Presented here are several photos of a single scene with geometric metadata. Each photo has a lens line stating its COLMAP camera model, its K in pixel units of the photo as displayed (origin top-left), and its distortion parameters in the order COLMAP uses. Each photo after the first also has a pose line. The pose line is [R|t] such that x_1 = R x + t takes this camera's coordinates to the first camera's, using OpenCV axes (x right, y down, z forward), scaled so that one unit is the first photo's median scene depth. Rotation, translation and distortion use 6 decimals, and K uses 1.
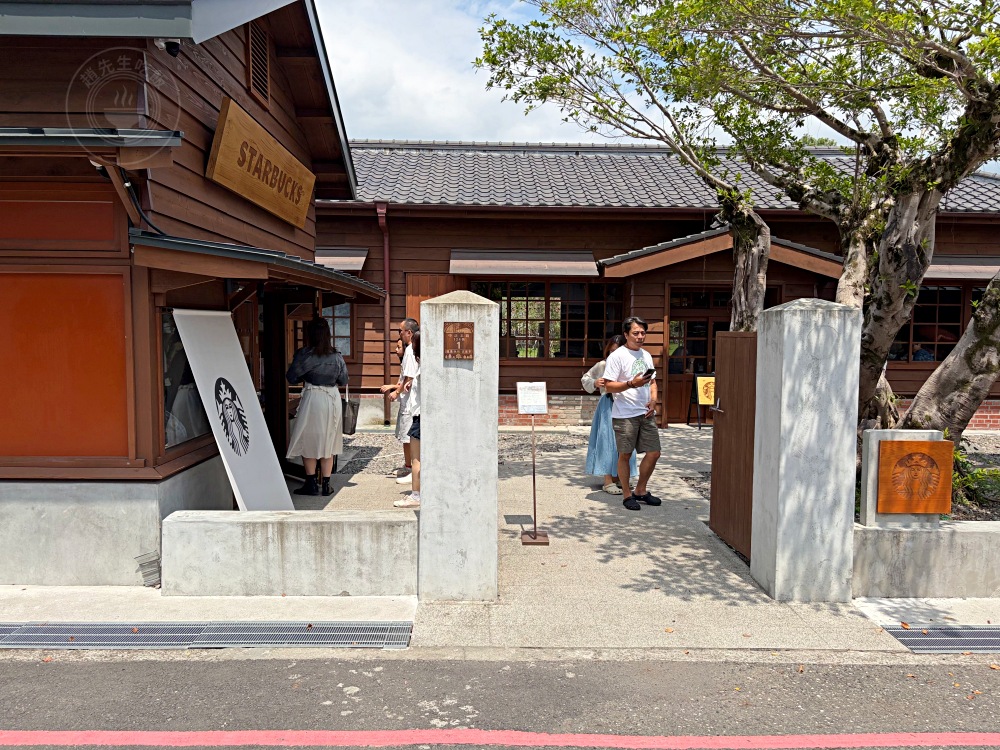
lens RADIAL K [[742.5, 0, 496.3], [0, 742.5, 383.4], [0, 0, 1]] dist [0.039094, -0.052439]
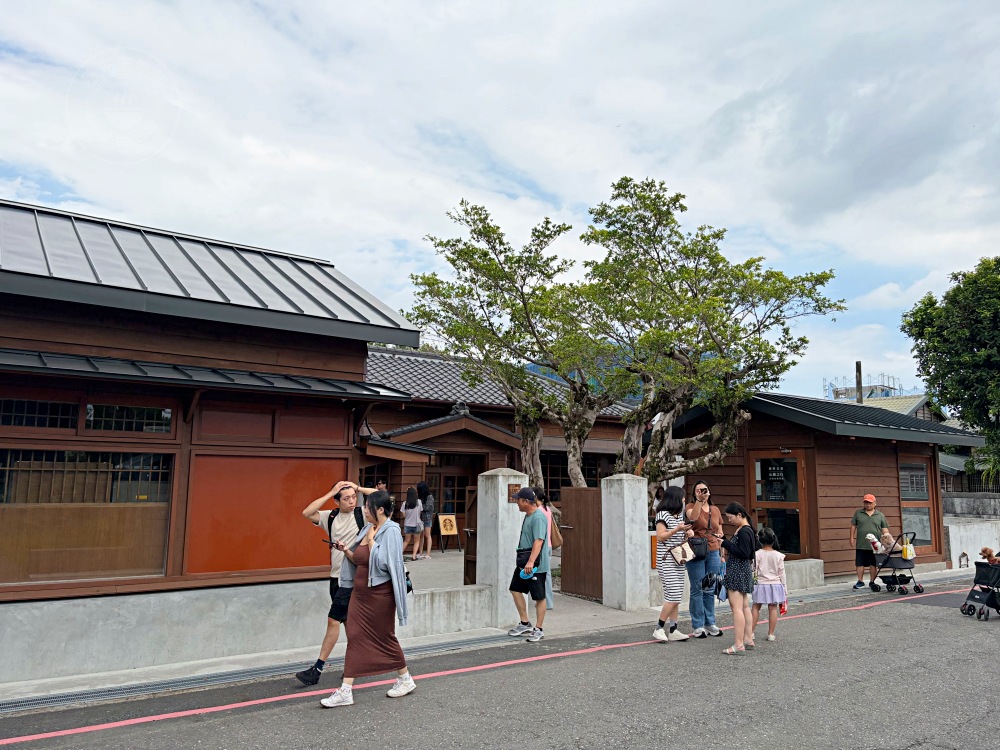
lens RADIAL K [[742.5, 0, 497.5], [0, 742.5, 370.9], [0, 0, 1]] dist [0.039094, -0.052439]
pose [[0.816917, 0.086486, 0.570234, -1.224292], [0.034675, 0.979540, -0.198239, 0.017160], [-0.575712, 0.181718, 0.797204, -0.655922]]
